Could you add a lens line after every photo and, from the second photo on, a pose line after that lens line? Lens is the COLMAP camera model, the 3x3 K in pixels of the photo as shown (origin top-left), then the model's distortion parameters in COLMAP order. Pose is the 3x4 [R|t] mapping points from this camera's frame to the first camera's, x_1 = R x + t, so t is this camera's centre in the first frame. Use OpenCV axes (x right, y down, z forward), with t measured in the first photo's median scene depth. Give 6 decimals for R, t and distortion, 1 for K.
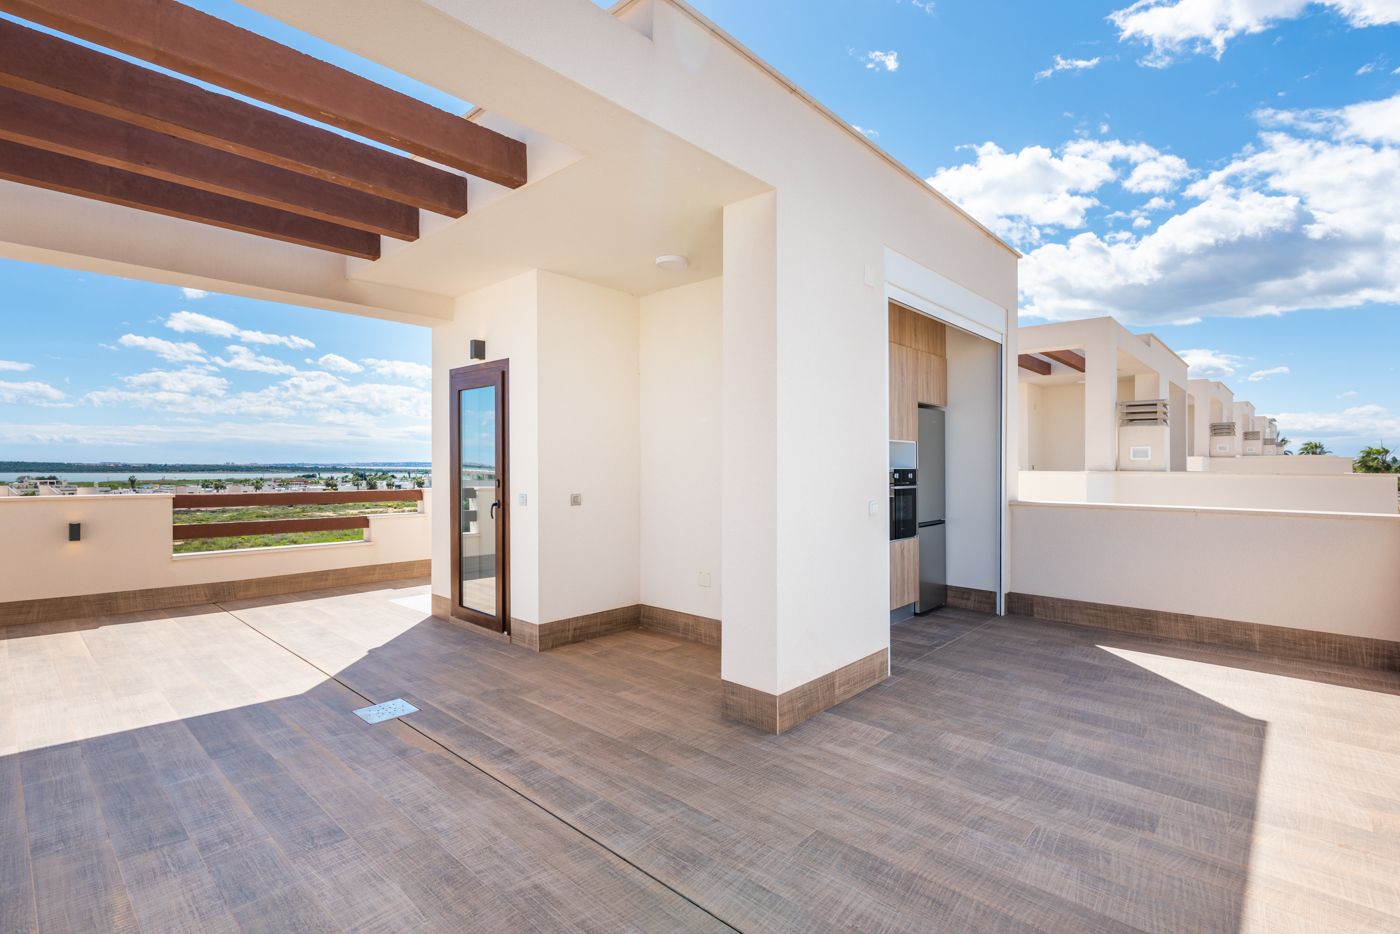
lens RADIAL K [[664.5, 0, 702.4], [0, 664.5, 459.4], [0, 0, 1]] dist [0.001836, -0.000102]
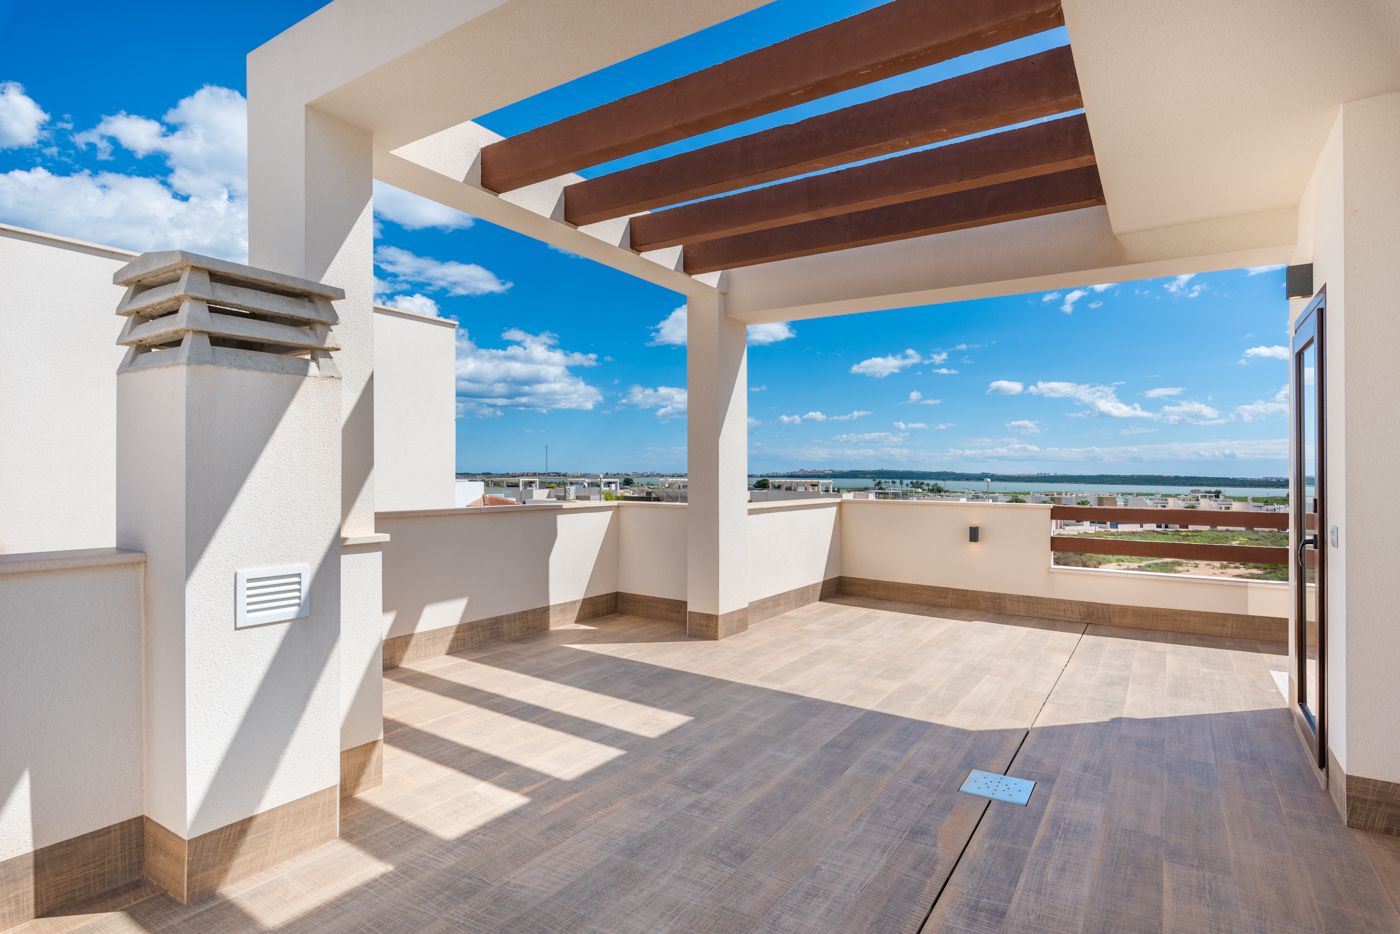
lens RADIAL K [[718.2, 0, 700.0], [0, 718.2, 467.0], [0, 0, 1]] dist [0.002225, 0.000334]
pose [[0.167572, -0.014862, -0.985748, 0.314791], [0.005346, 0.999885, -0.014167, 0.013561], [0.985845, -0.002896, 0.167632, 0.532237]]
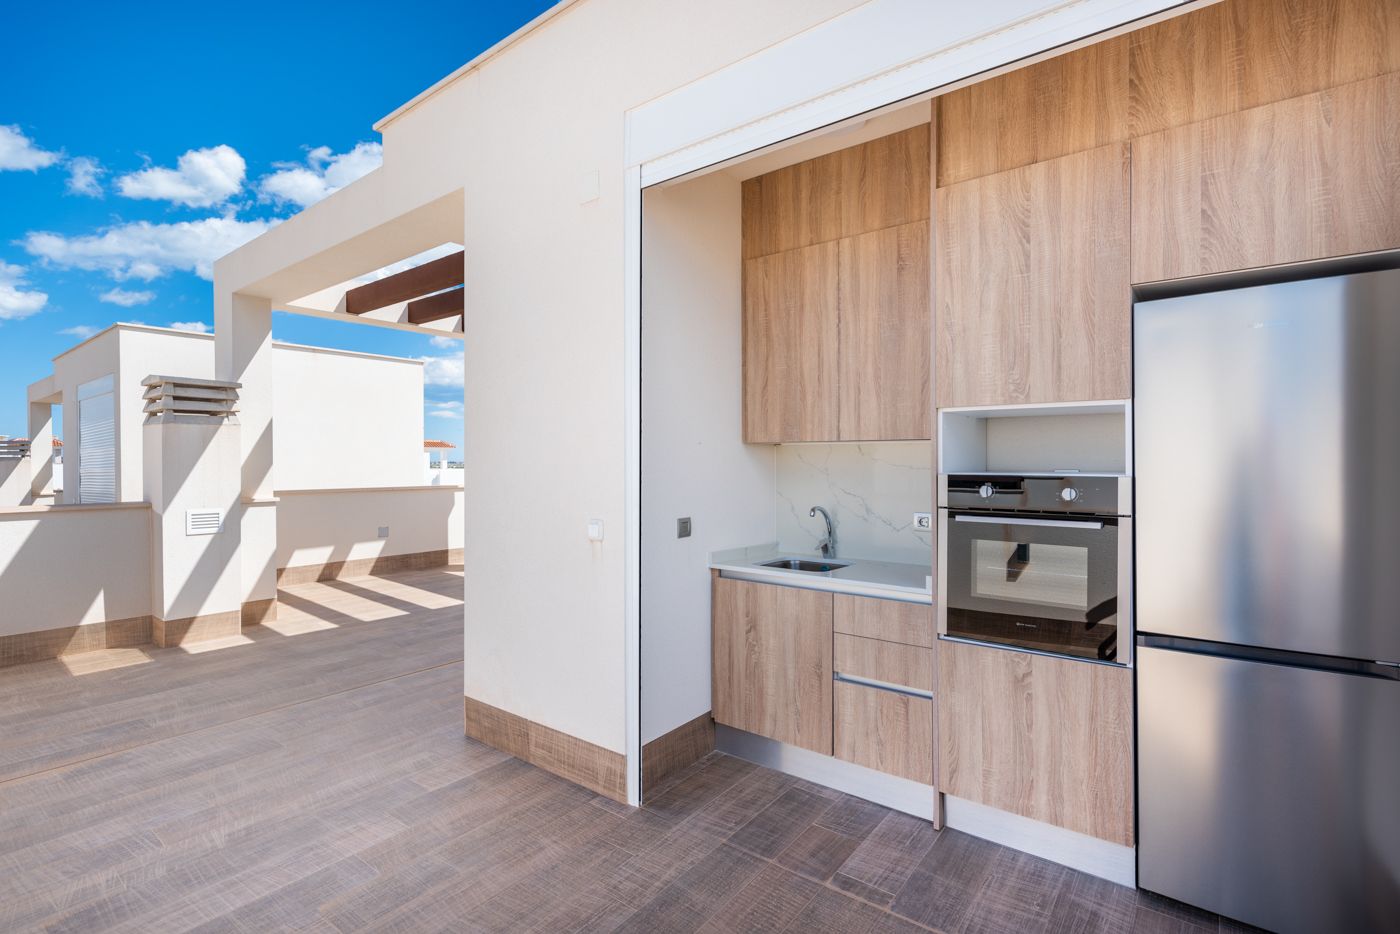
lens RADIAL K [[664.5, 0, 702.4], [0, 664.5, 459.4], [0, 0, 1]] dist [0.001836, -0.000102]
pose [[0.067253, -0.008564, -0.997699, 1.075337], [0.010613, 0.999913, -0.007867, 0.010389], [0.997679, -0.010060, 0.067338, 1.218594]]
